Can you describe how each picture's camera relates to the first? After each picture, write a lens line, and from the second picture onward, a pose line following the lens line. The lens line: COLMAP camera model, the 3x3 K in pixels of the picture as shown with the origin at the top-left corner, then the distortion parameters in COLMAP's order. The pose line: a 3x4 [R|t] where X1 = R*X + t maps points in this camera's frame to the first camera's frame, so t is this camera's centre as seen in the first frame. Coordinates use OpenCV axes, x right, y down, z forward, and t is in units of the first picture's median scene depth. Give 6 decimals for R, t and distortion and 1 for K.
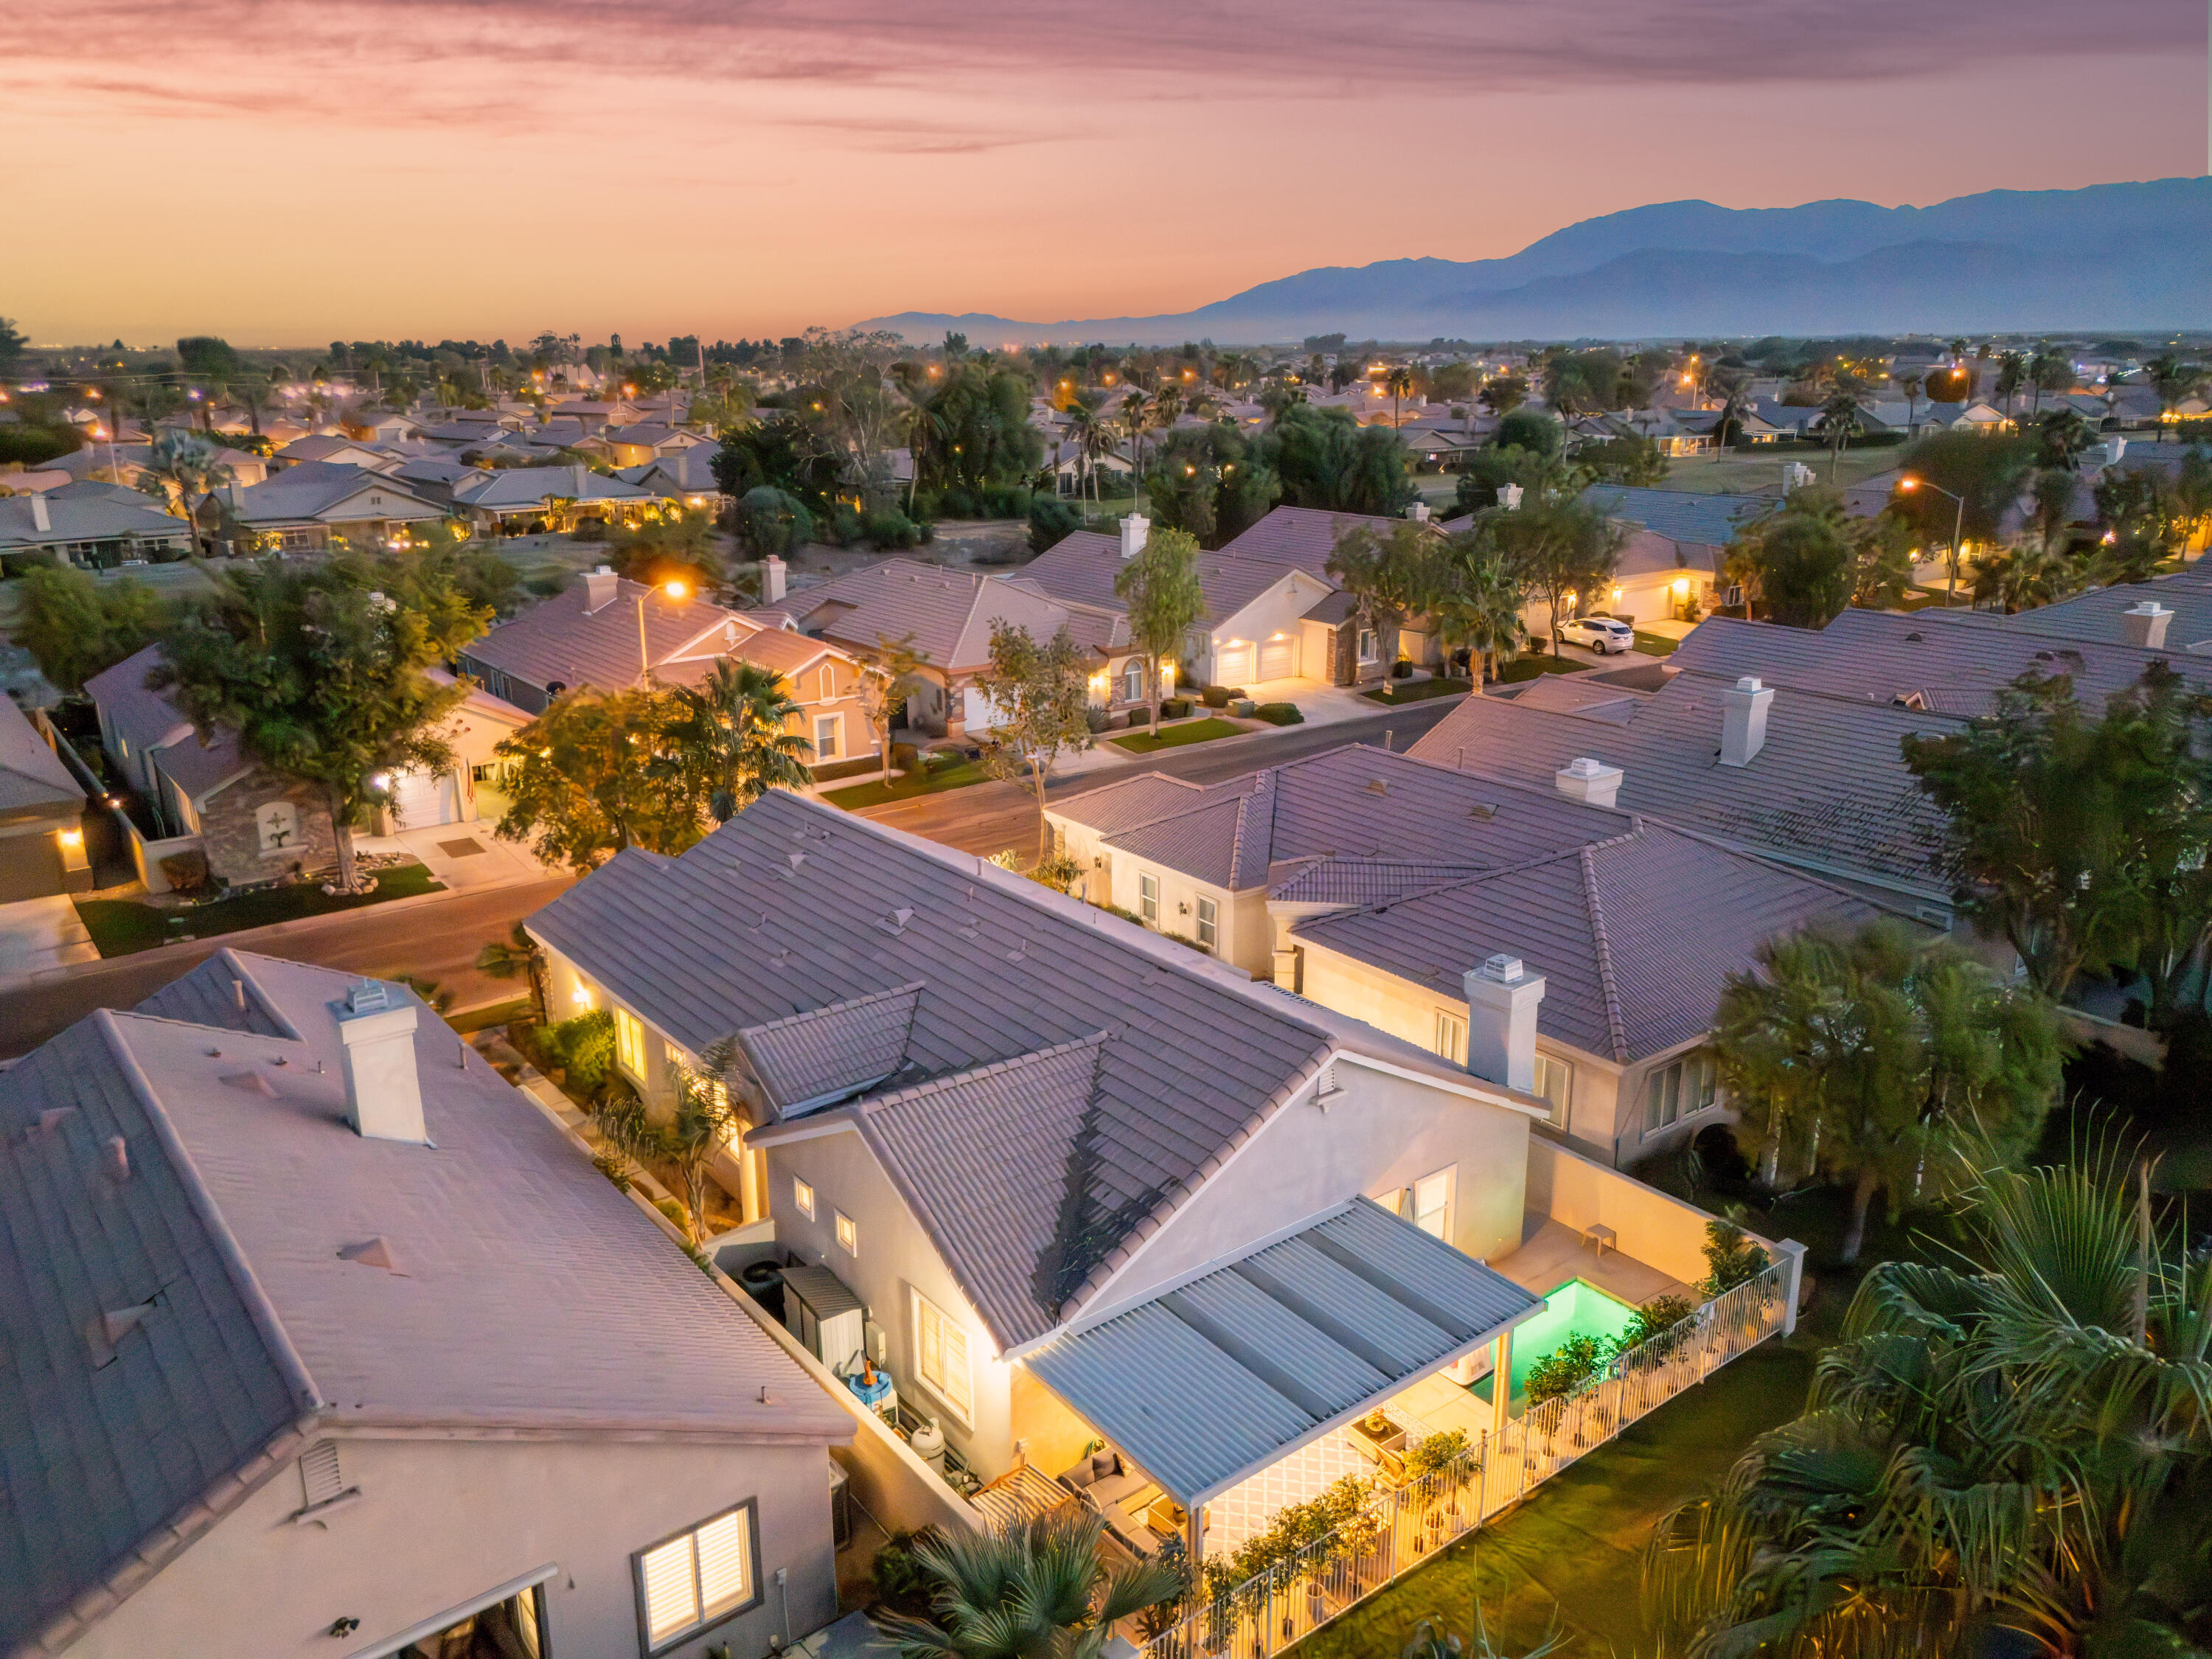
lens RADIAL K [[1618.5, 0, 1106.0], [0, 1618.5, 829.5], [0, 0, 1]] dist [0.095667, -0.101268]
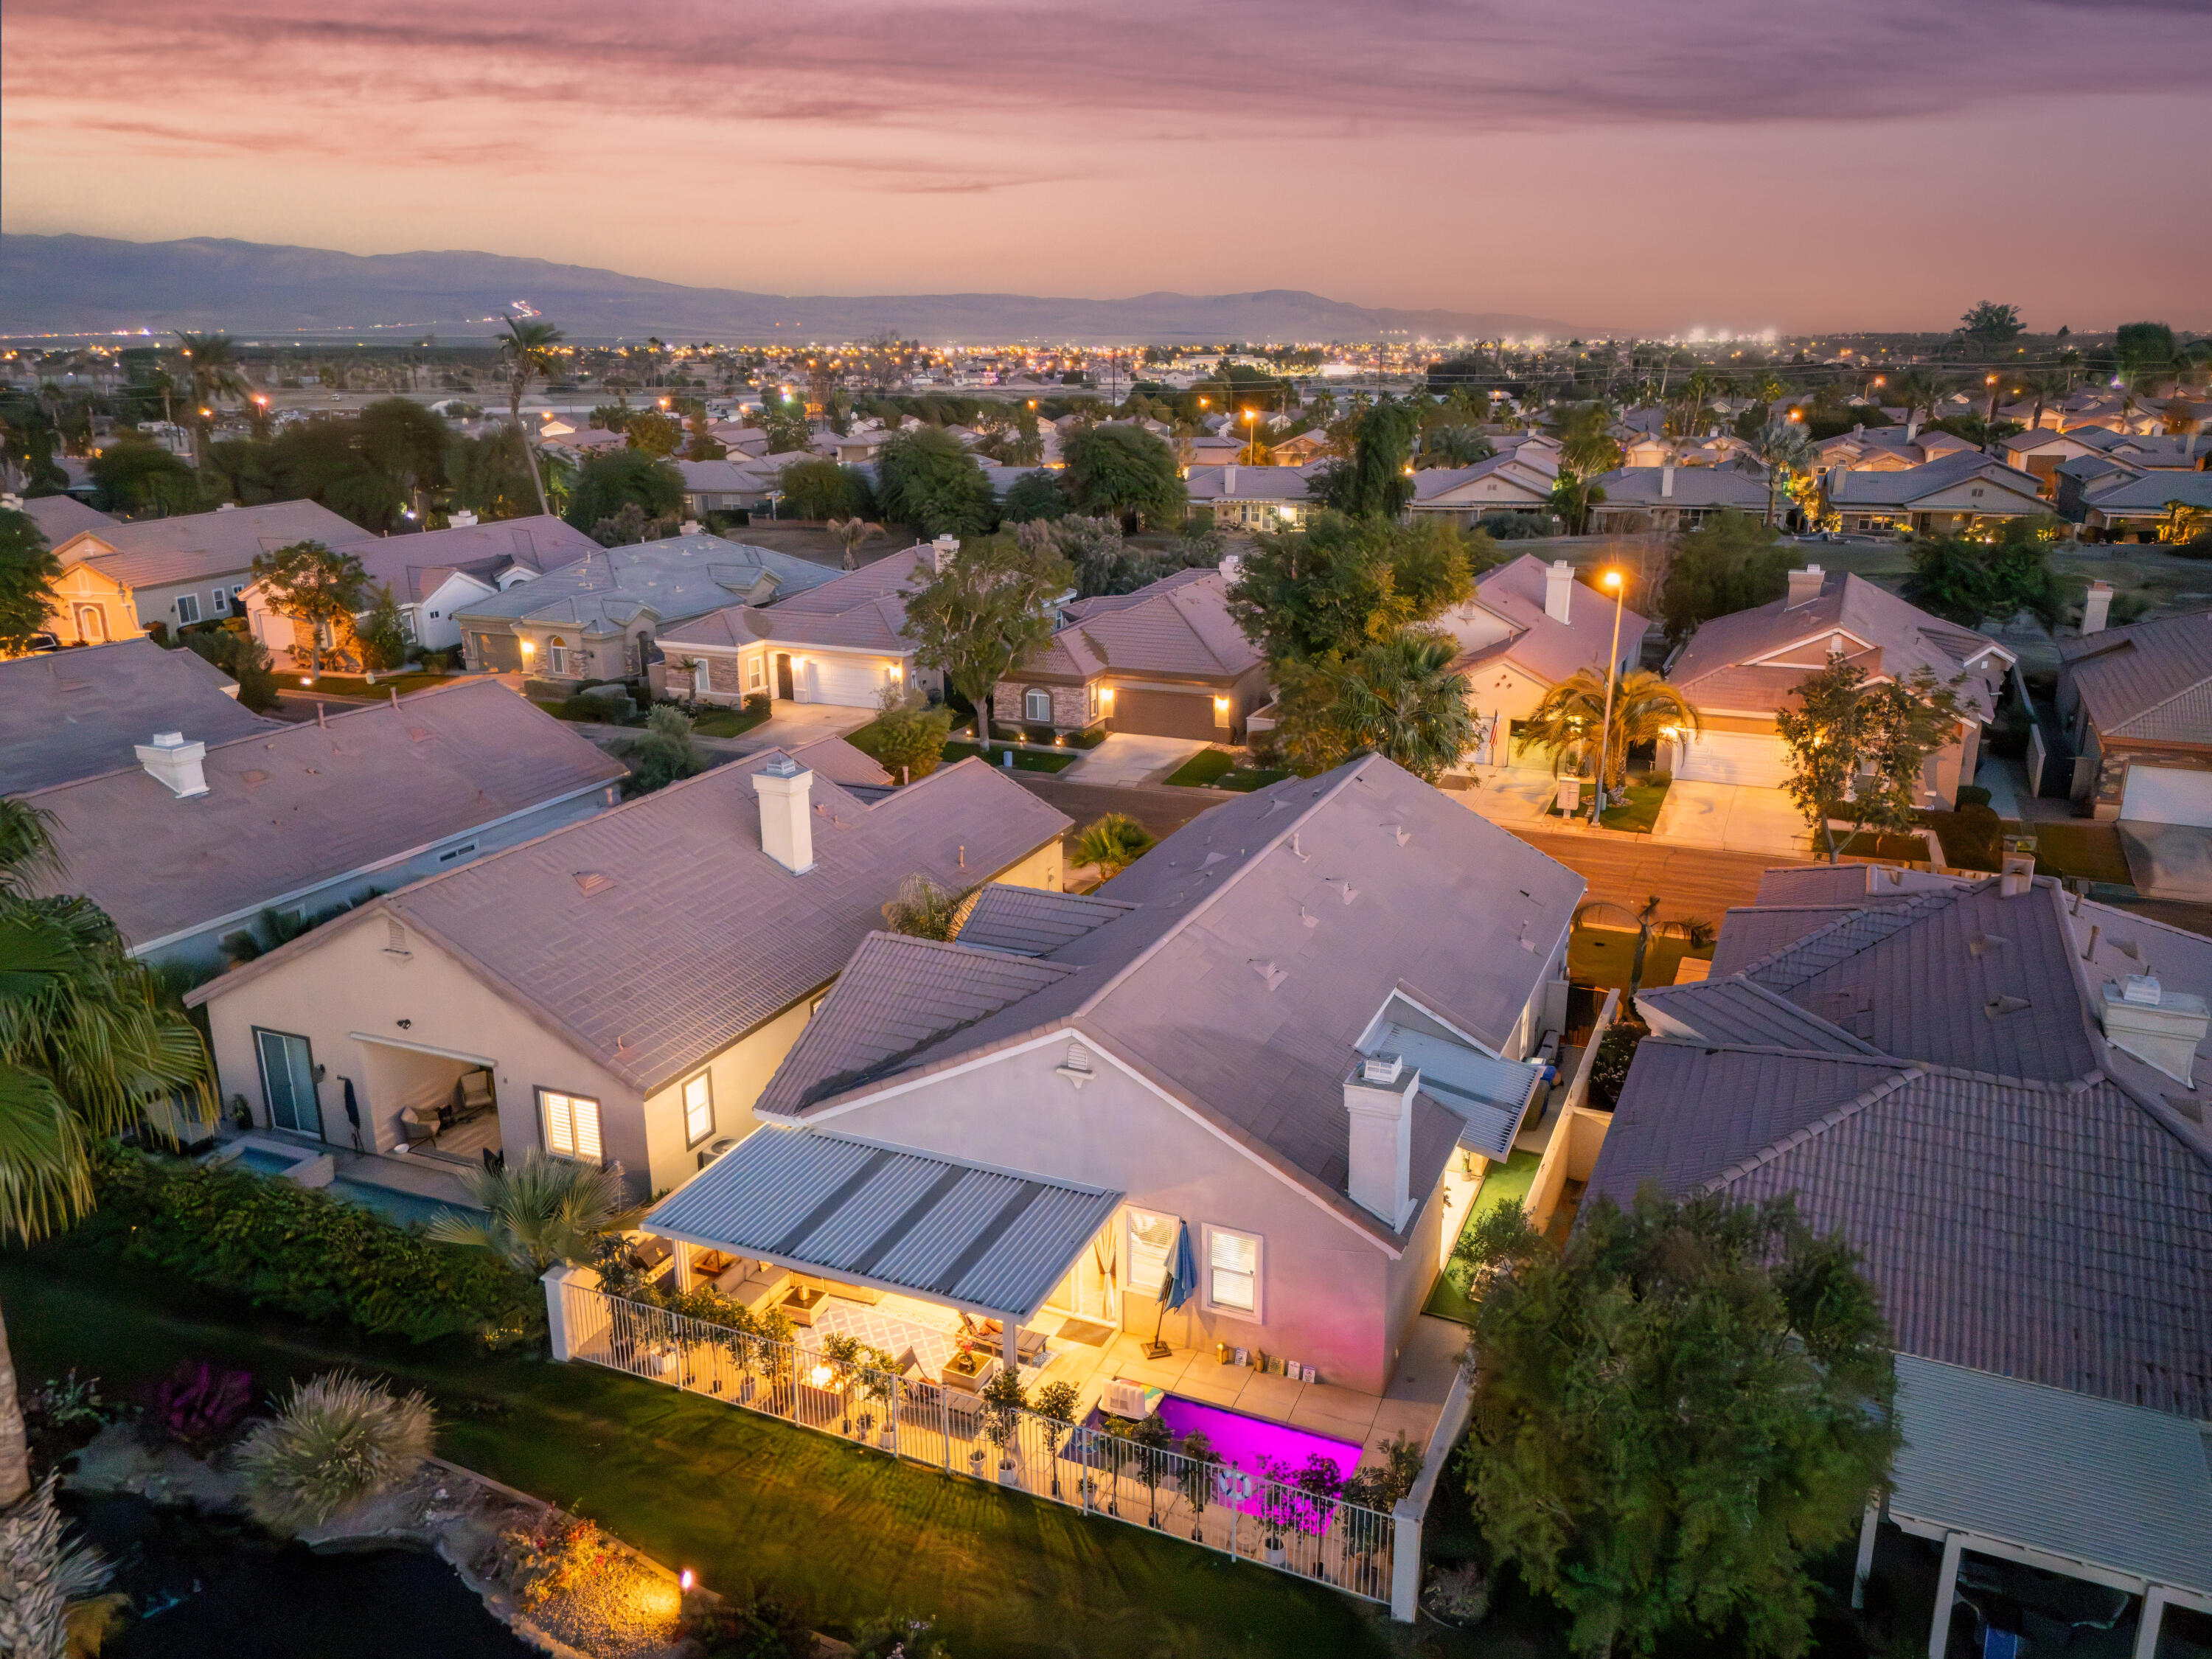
lens RADIAL K [[1618.5, 0, 1106.0], [0, 1618.5, 829.5], [0, 0, 1]] dist [0.095667, -0.101268]
pose [[0.473993, 0.256838, -0.842238, 0.517309], [-0.250288, 0.956358, 0.150782, -0.076872], [0.844208, 0.139332, 0.517590, 0.241498]]
